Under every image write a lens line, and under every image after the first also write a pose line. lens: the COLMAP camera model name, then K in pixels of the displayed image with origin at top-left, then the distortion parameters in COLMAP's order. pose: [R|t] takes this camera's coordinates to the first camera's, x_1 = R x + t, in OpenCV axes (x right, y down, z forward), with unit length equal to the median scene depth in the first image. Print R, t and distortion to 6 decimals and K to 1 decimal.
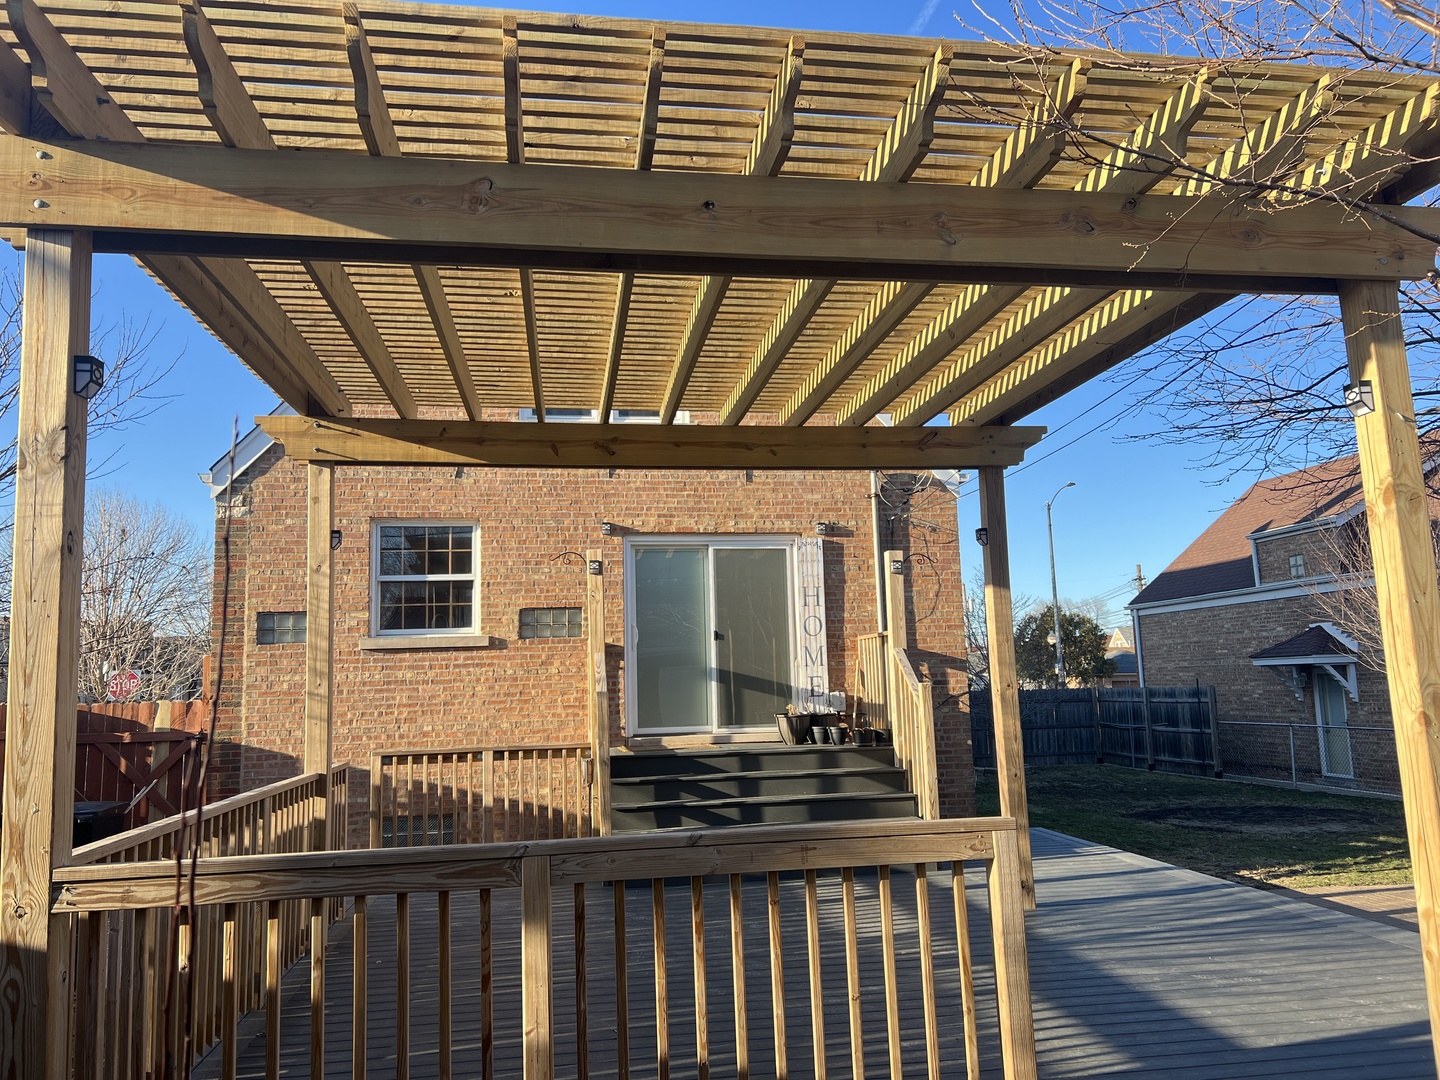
lens RADIAL K [[1075.7, 0, 725.1], [0, 1075.7, 540.1], [0, 0, 1]] dist [0.060643, -0.068403]
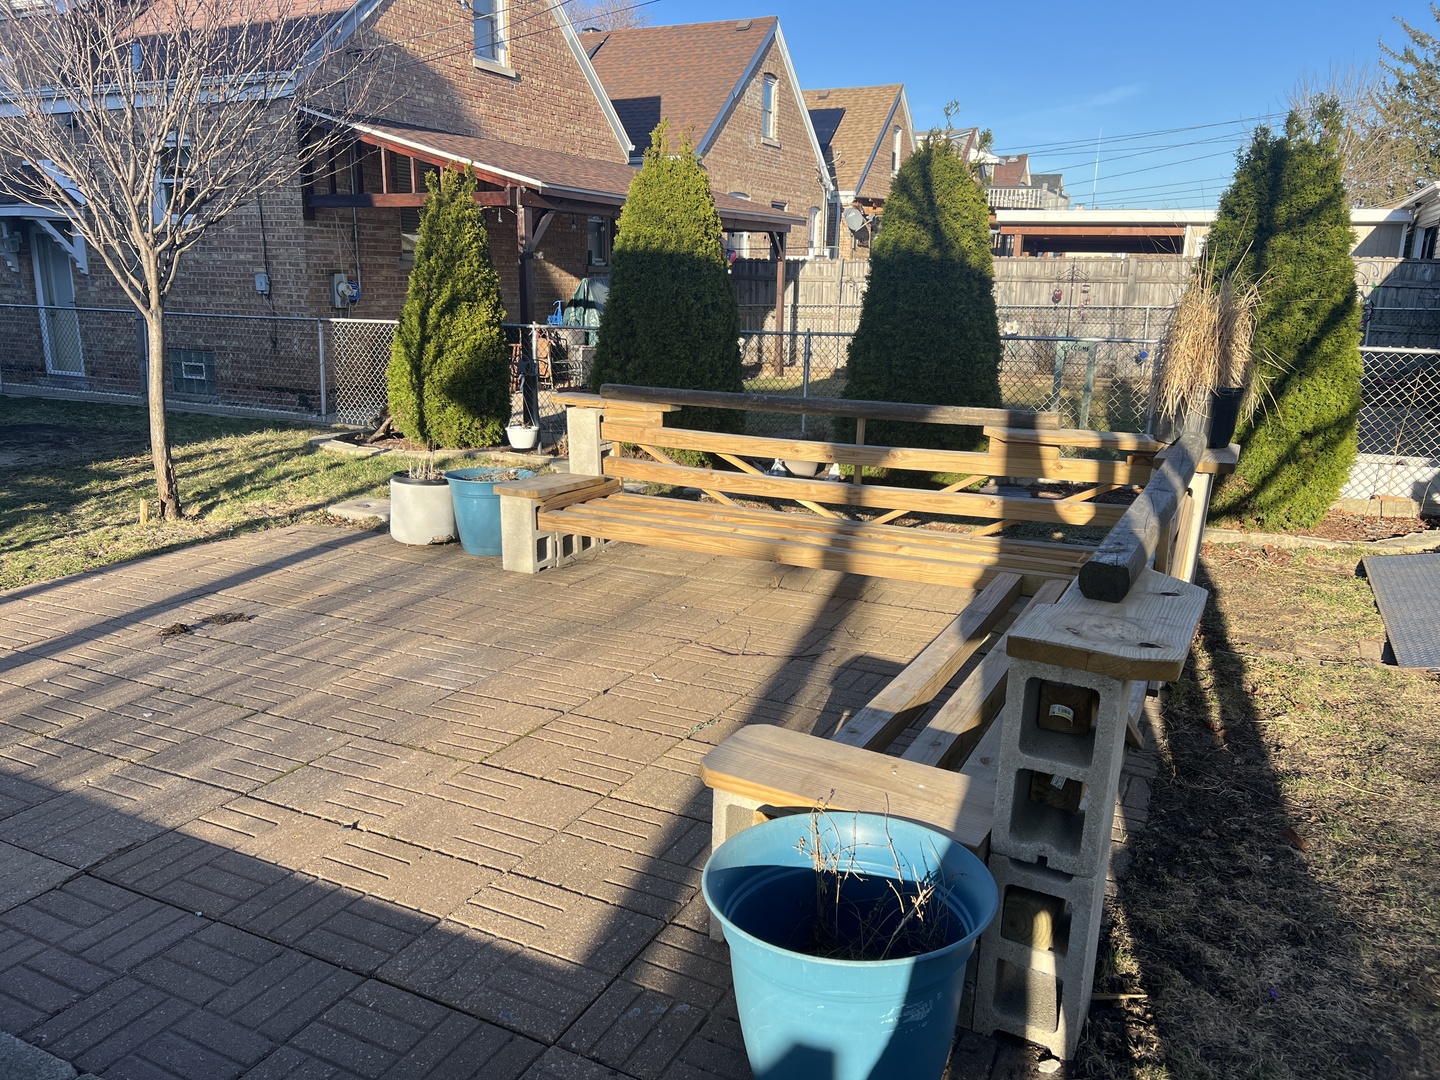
lens RADIAL K [[1075.7, 0, 703.3], [0, 1075.7, 534.6], [0, 0, 1]] dist [0.060643, -0.068403]
pose [[0.569647, -0.160745, 0.806017, 0.336940], [-0.141217, 0.946961, 0.288658, 0.074730], [-0.809667, -0.278256, 0.516734, 0.395883]]
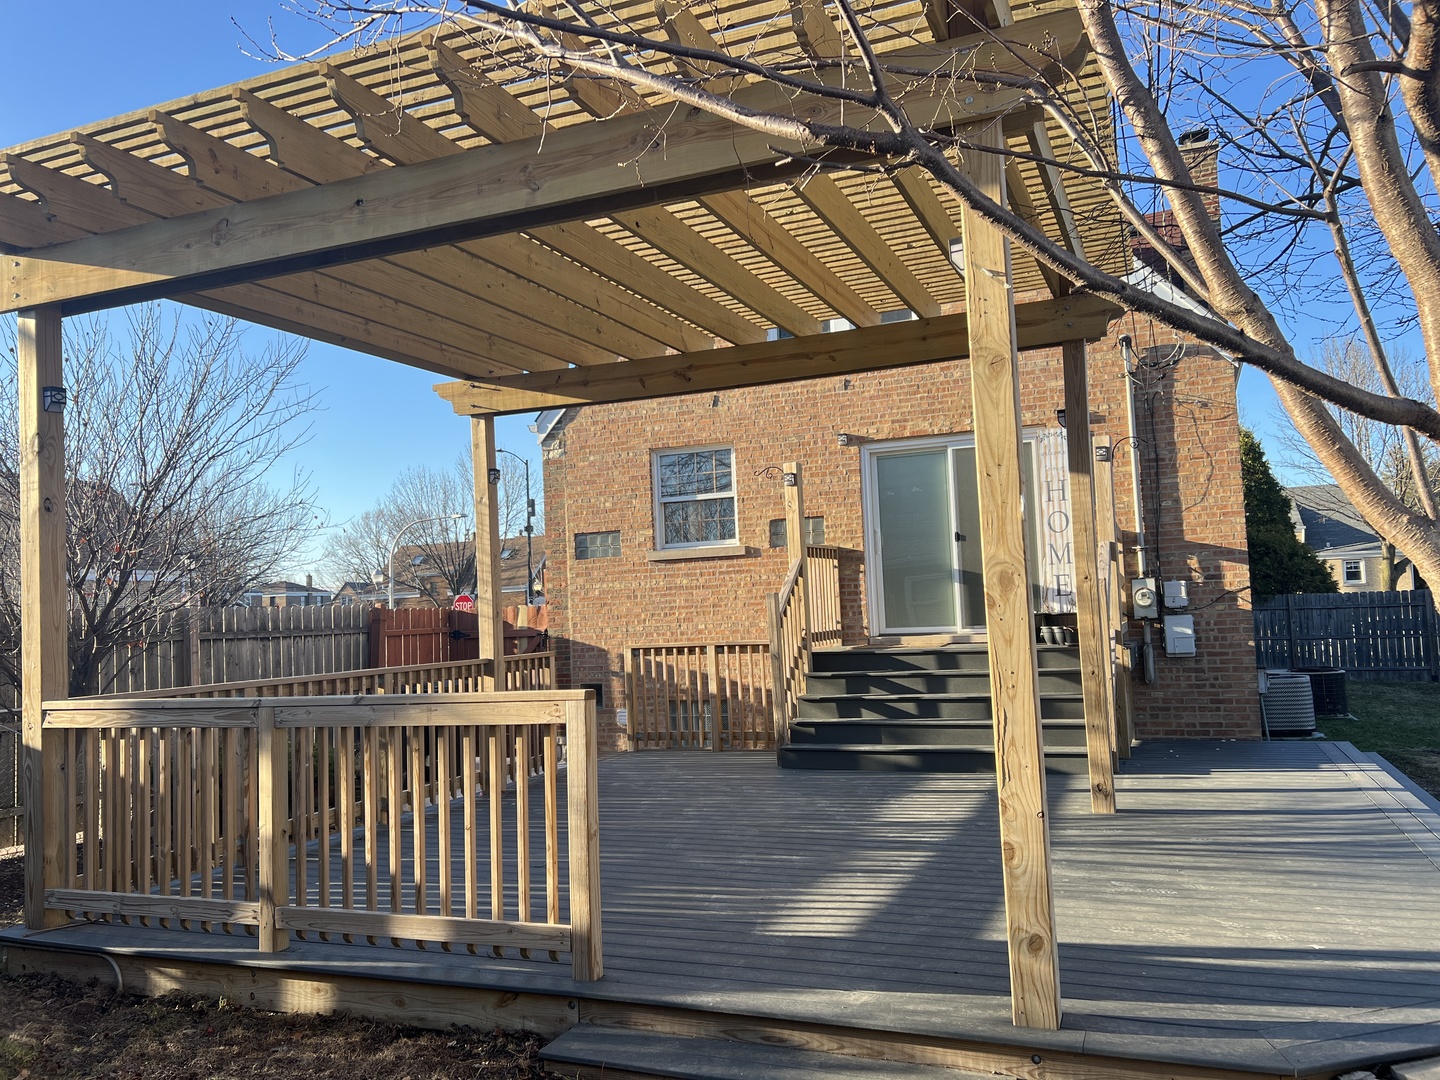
lens RADIAL K [[1075.7, 0, 723.5], [0, 1075.7, 542.0], [0, 0, 1]] dist [0.060643, -0.068403]
pose [[0.858150, -0.042292, -0.511655, 0.318974], [0.086595, 0.994246, 0.063056, 0.012332], [0.506044, -0.098418, 0.856874, 0.034082]]
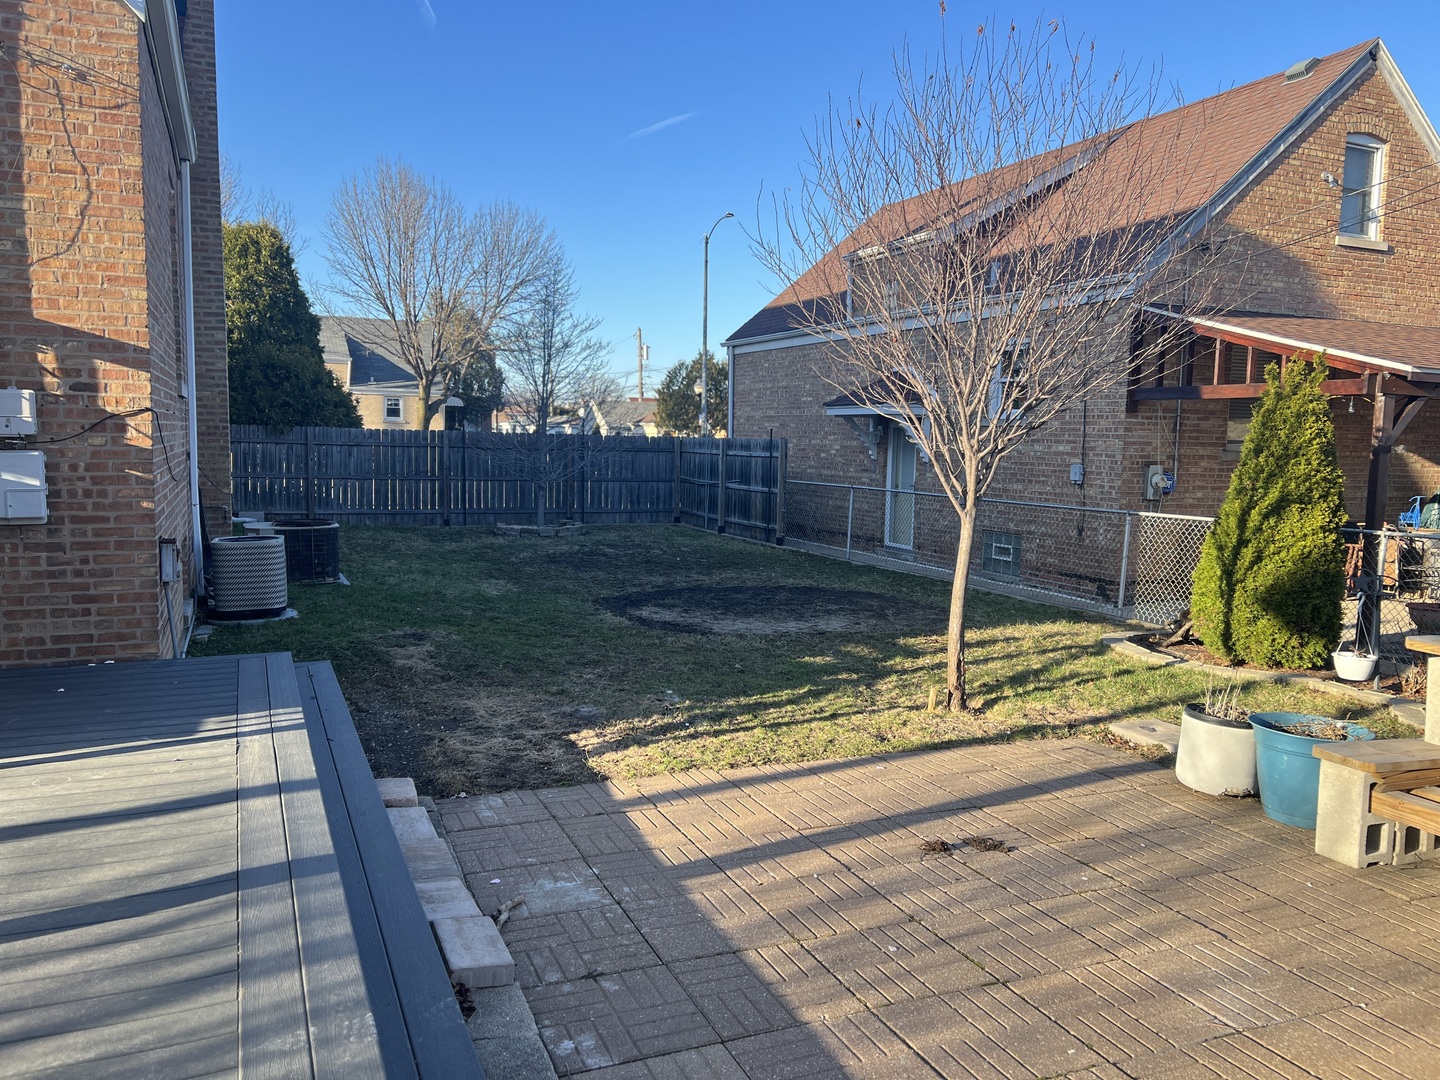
lens RADIAL K [[1075.7, 0, 725.7], [0, 1075.7, 543.4], [0, 0, 1]] dist [0.060643, -0.068403]
pose [[0.962232, 0.020278, 0.271475, 0.360579], [-0.083137, 0.971471, 0.222111, 0.065084], [-0.259226, -0.236292, 0.936466, 0.428384]]
